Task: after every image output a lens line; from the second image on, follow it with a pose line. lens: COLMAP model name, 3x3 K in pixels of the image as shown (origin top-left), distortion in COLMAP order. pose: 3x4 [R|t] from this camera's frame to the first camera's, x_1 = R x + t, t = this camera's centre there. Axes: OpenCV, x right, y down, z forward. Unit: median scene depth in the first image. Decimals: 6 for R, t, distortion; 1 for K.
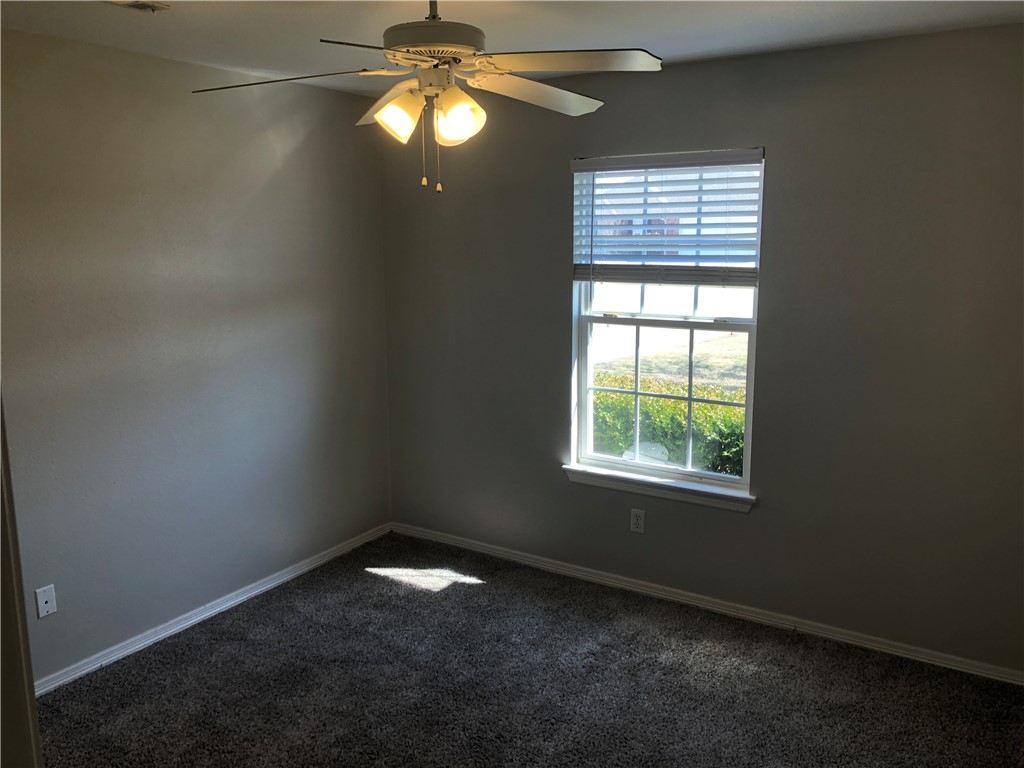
lens RADIAL K [[843.0, 0, 516.6], [0, 843.0, 378.6], [0, 0, 1]] dist [0.052269, -0.055433]
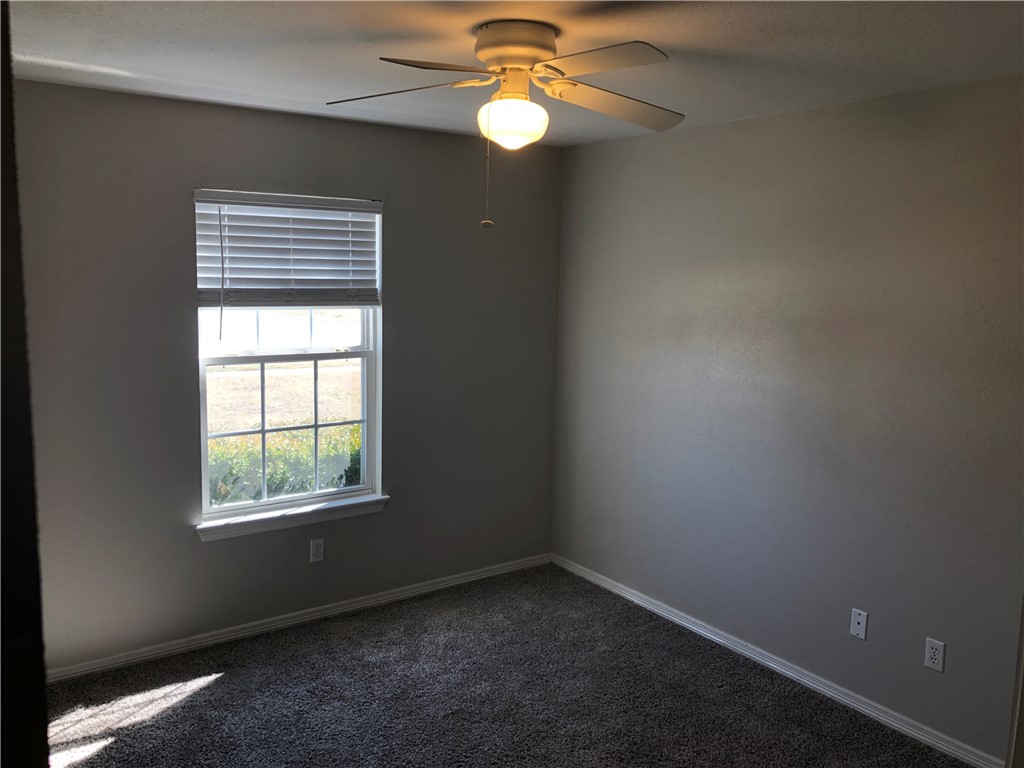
lens RADIAL K [[822.1, 0, 512.0], [0, 822.1, 384.0], [0, 0, 1]] dist [-0.001366, -0.002959]
pose [[0.346245, -0.115131, 0.931053, -0.679891], [0.135402, 0.988183, 0.071842, -0.069880], [-0.928321, 0.101191, 0.357742, 0.399386]]
